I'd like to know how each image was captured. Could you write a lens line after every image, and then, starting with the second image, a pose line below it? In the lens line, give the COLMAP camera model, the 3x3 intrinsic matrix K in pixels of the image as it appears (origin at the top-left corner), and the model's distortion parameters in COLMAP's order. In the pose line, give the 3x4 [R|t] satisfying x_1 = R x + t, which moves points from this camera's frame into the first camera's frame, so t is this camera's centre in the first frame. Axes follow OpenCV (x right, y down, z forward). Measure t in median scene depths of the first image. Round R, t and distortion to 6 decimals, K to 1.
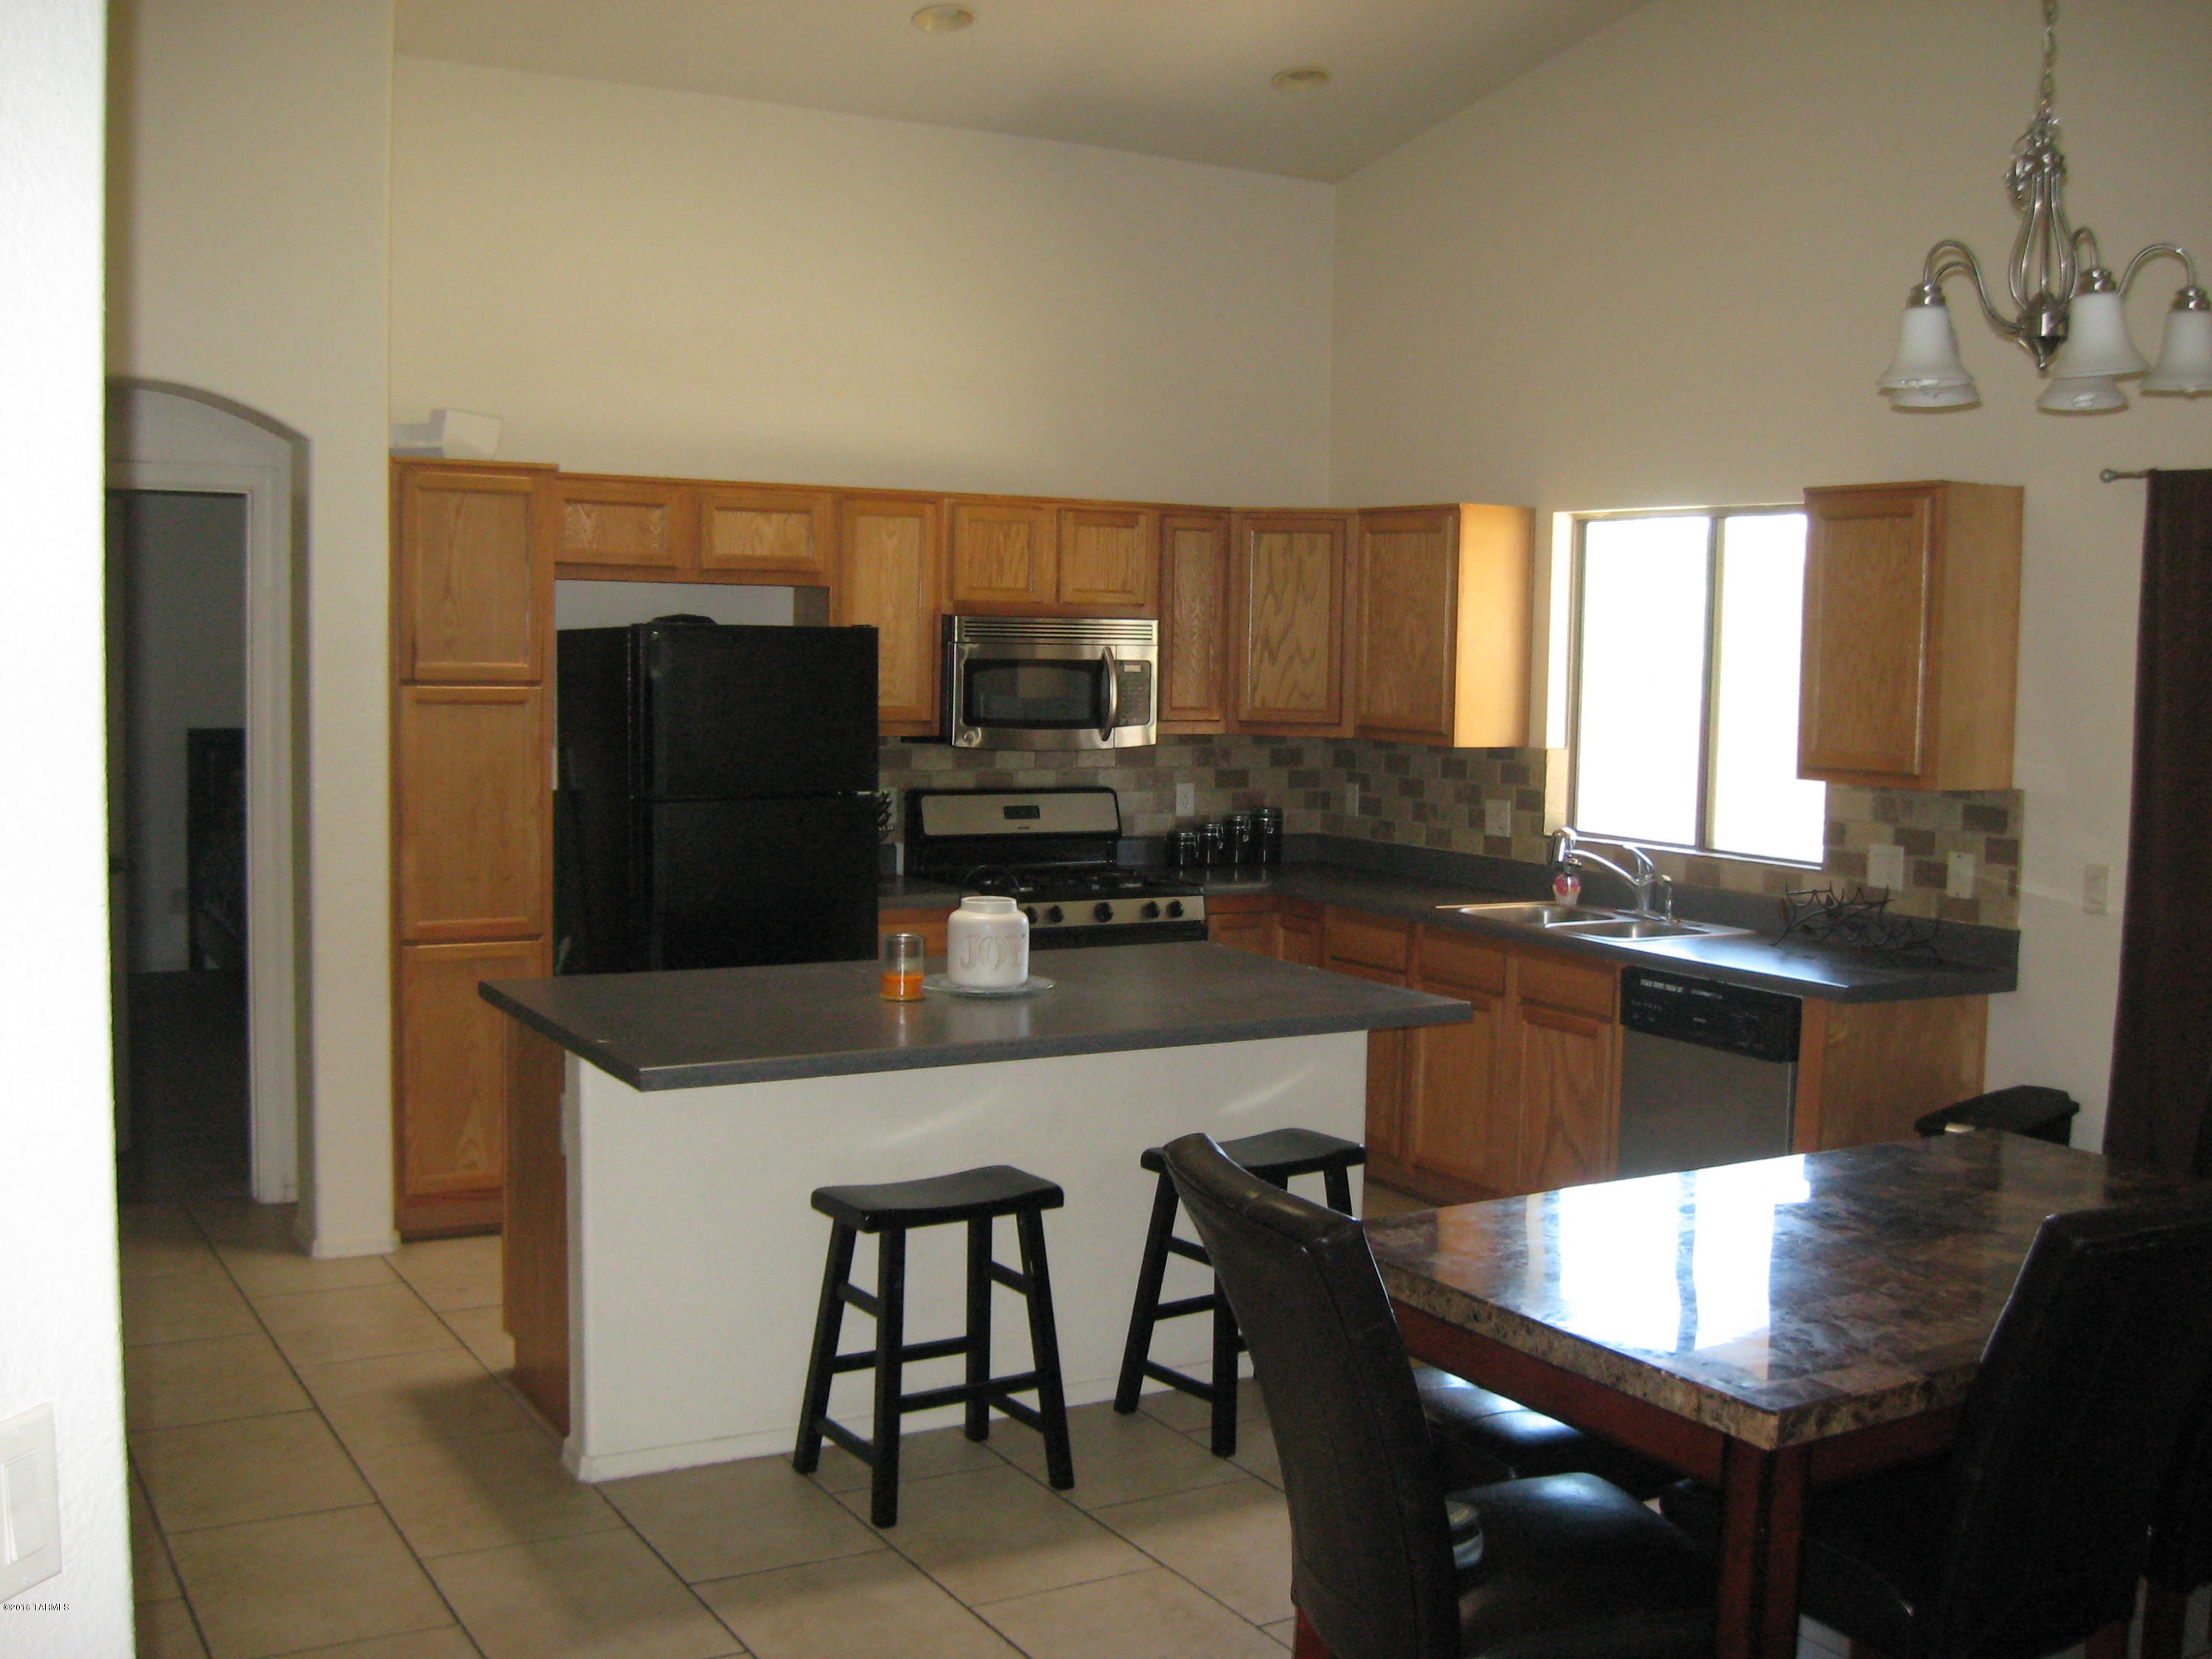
lens RADIAL K [[2342.1, 0, 1119.4], [0, 2342.1, 828.4], [0, 0, 1]] dist [-0.142882, 0.069358]
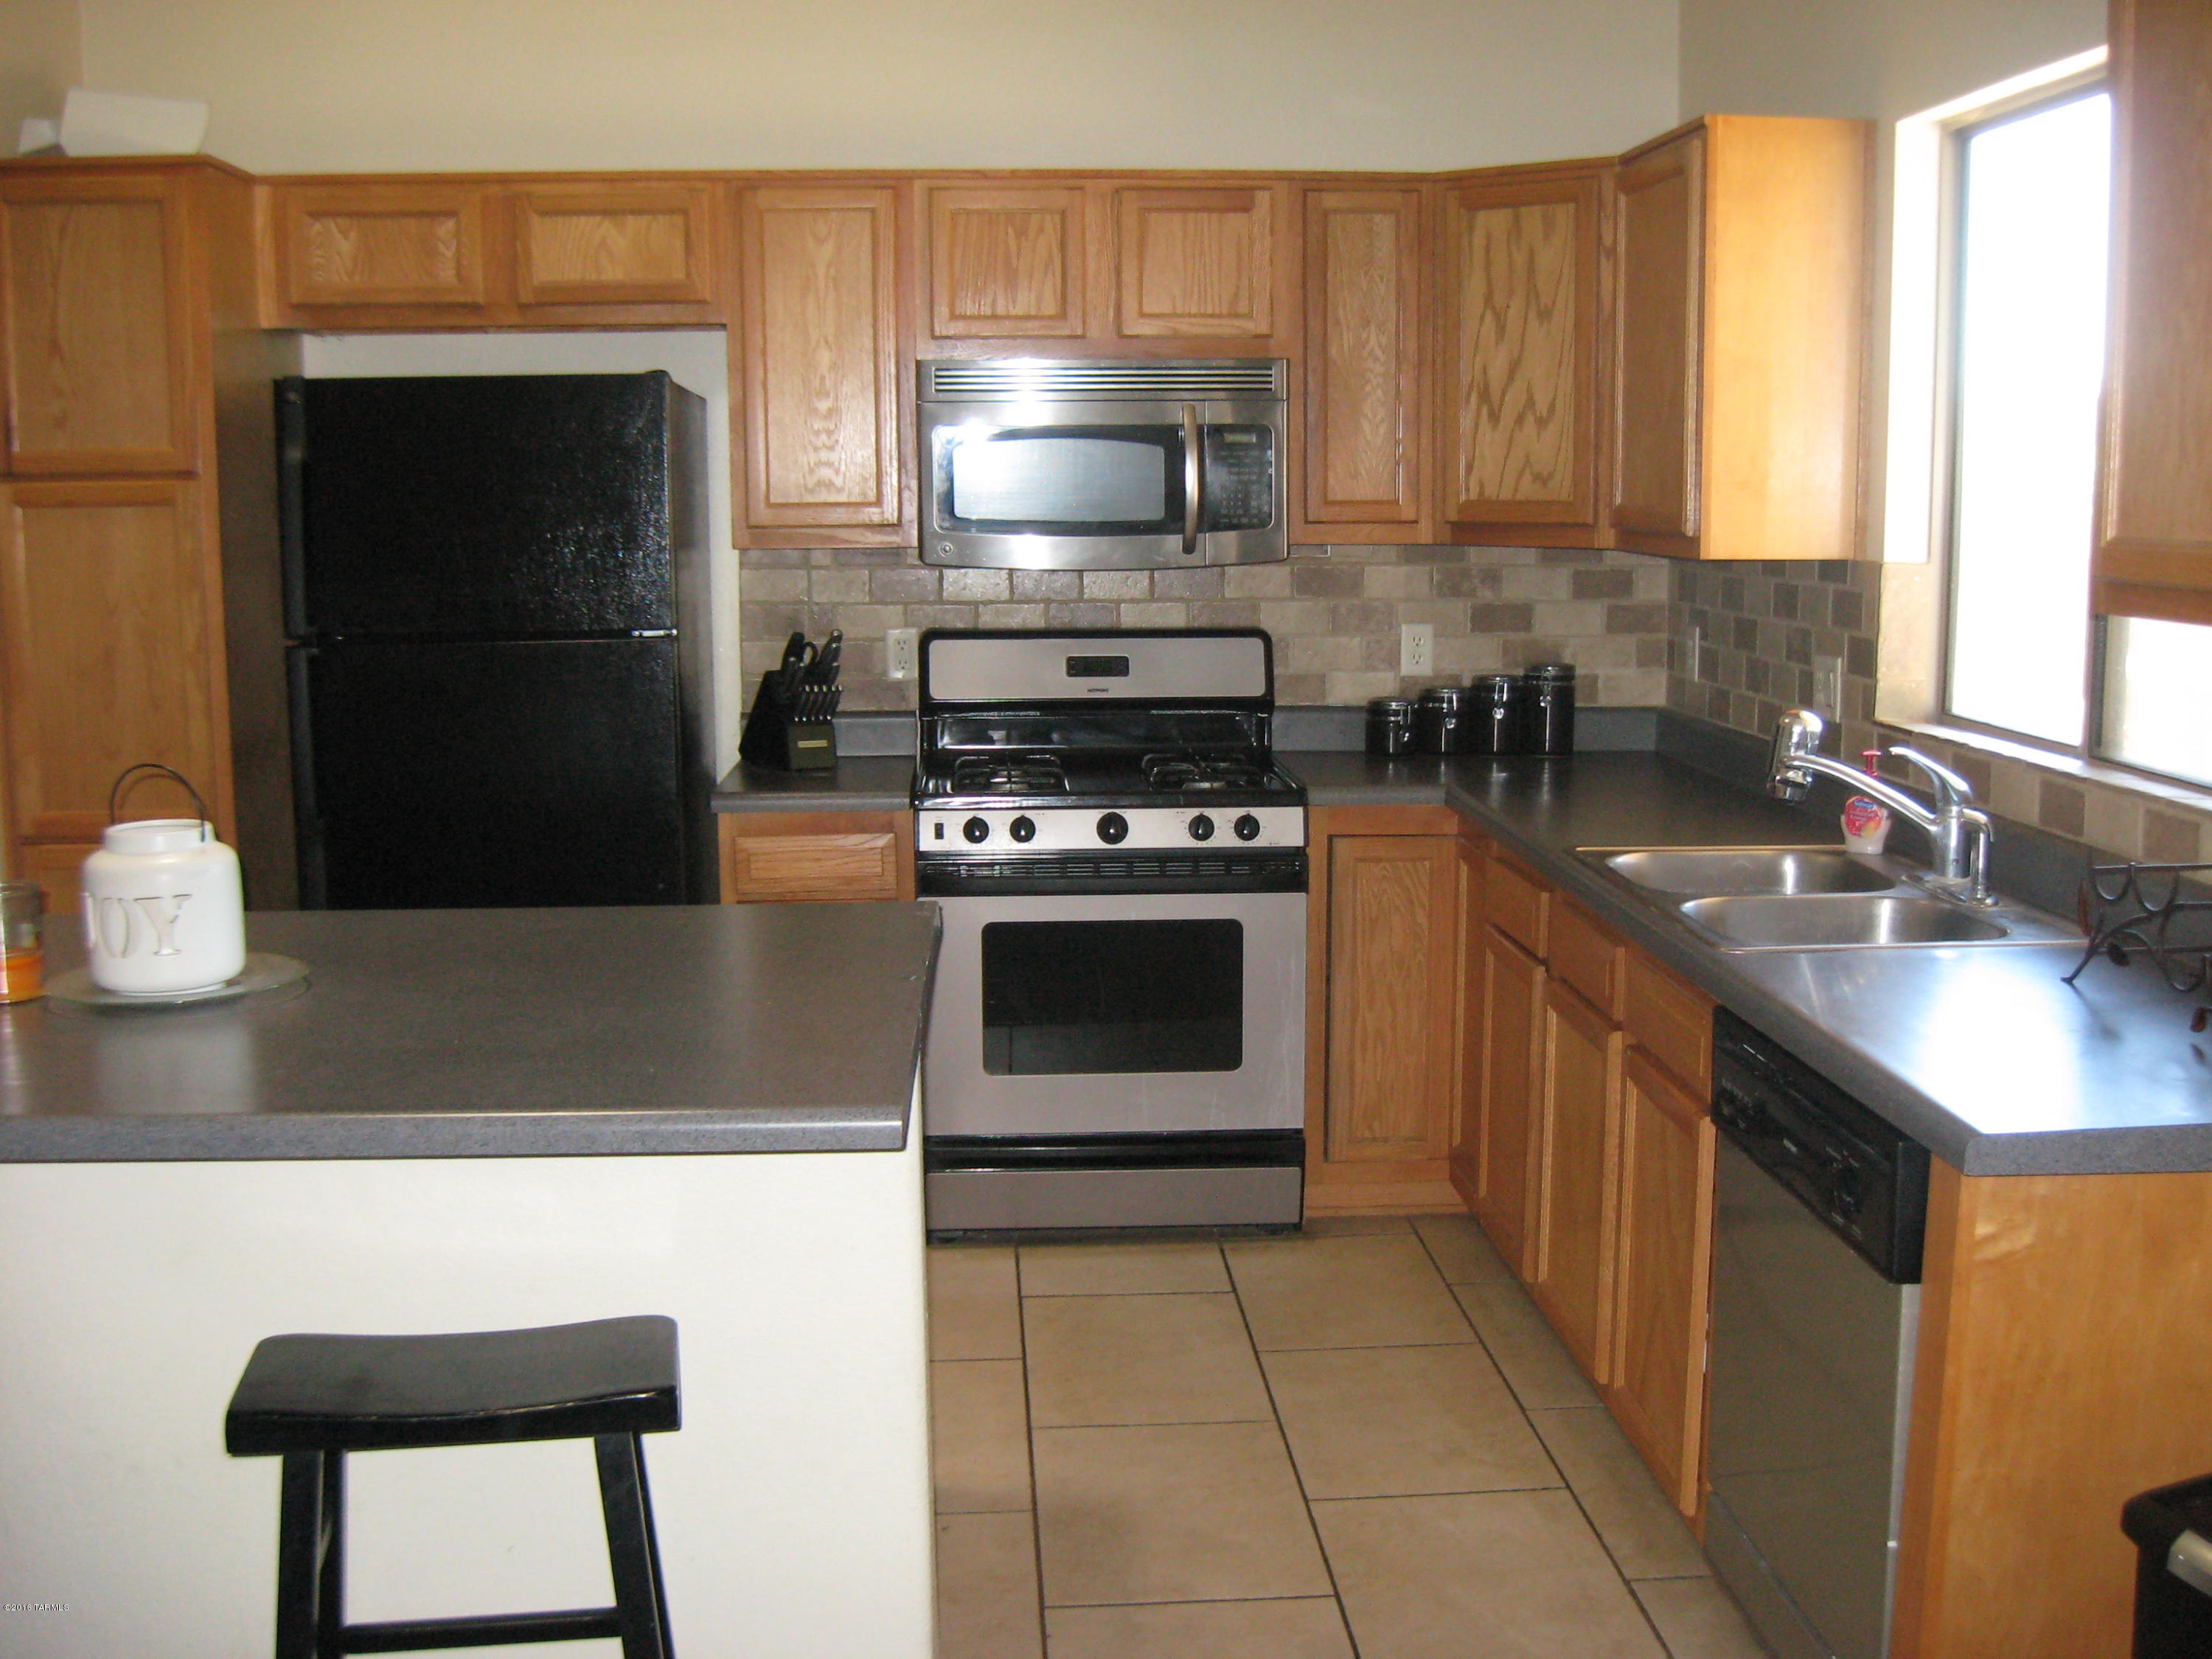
lens RADIAL K [[2342.1, 0, 1119.4], [0, 2342.1, 828.4], [0, 0, 1]] dist [-0.142882, 0.069358]
pose [[0.892835, 0.043140, -0.448313, 0.262460], [-0.015058, 0.997705, 0.066017, -0.004979], [0.450132, -0.052192, 0.891435, 0.429551]]
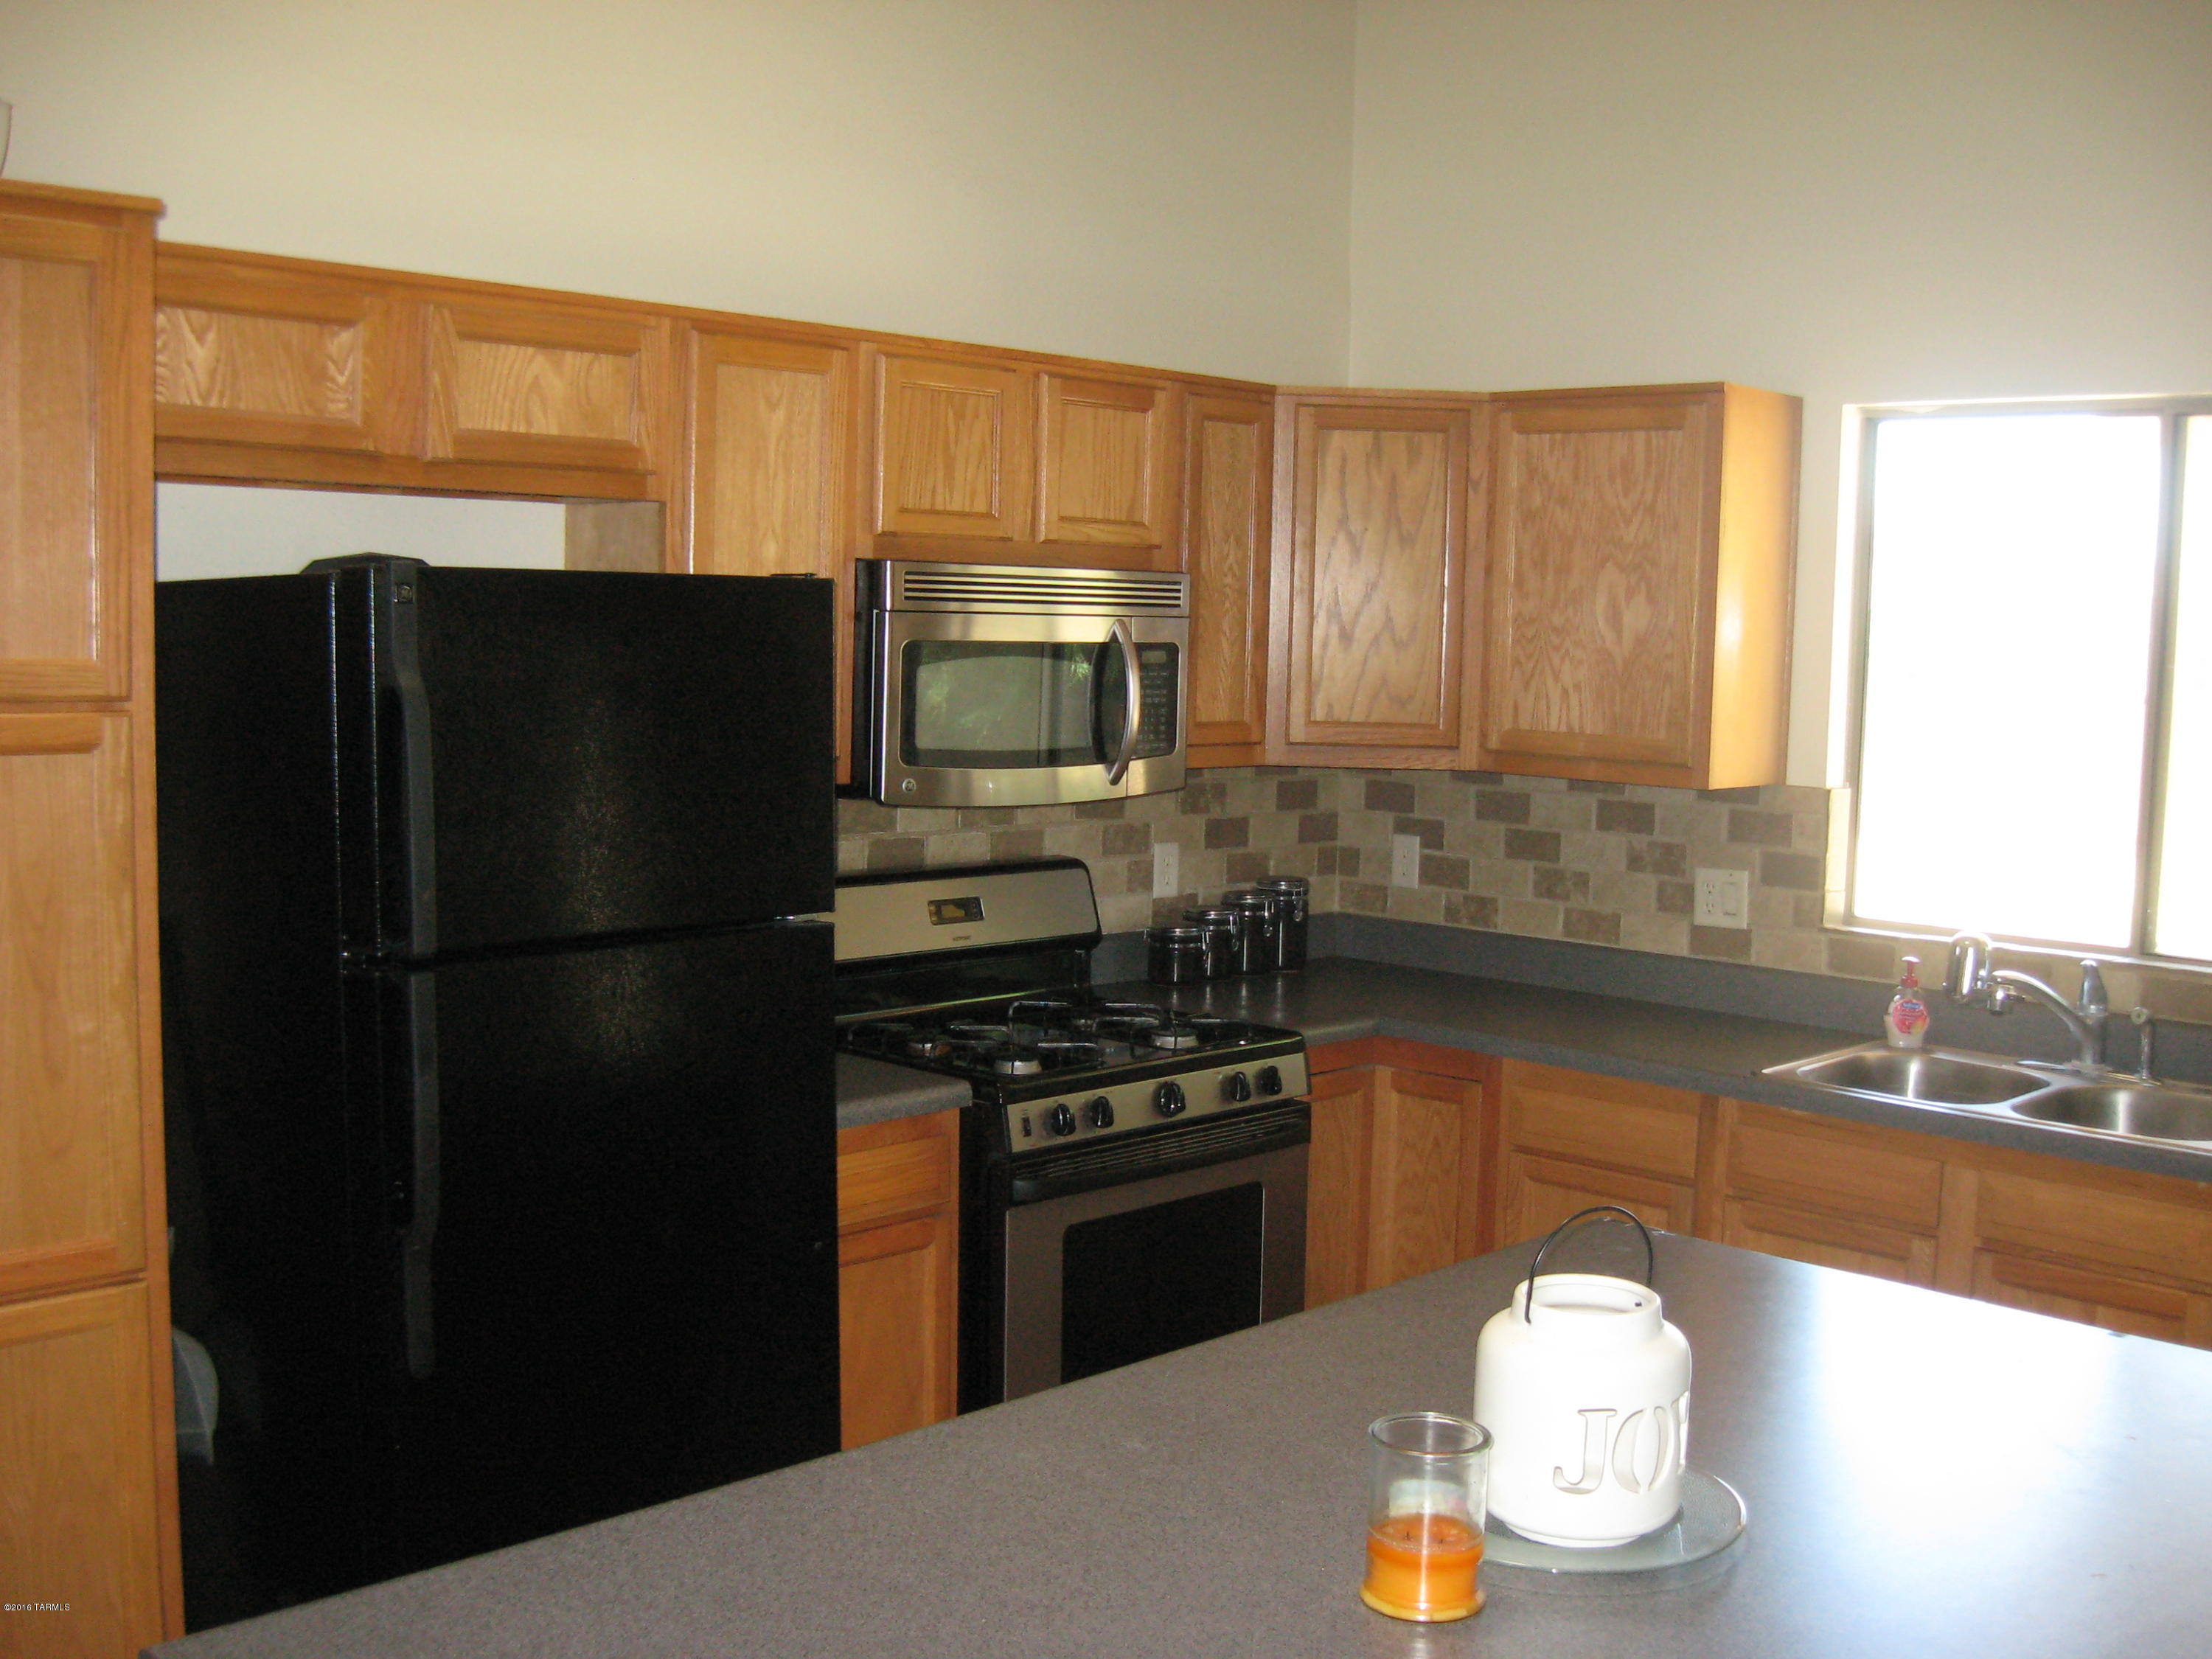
lens RADIAL K [[2286.0, 0, 1106.3], [0, 2286.0, 882.2], [0, 0, 1]] dist [-0.122976, -0.001852]
pose [[0.965814, -0.028003, 0.257720, -0.152618], [0.018729, 0.999088, 0.038372, -0.035040], [-0.258560, -0.032233, 0.965457, 0.463574]]
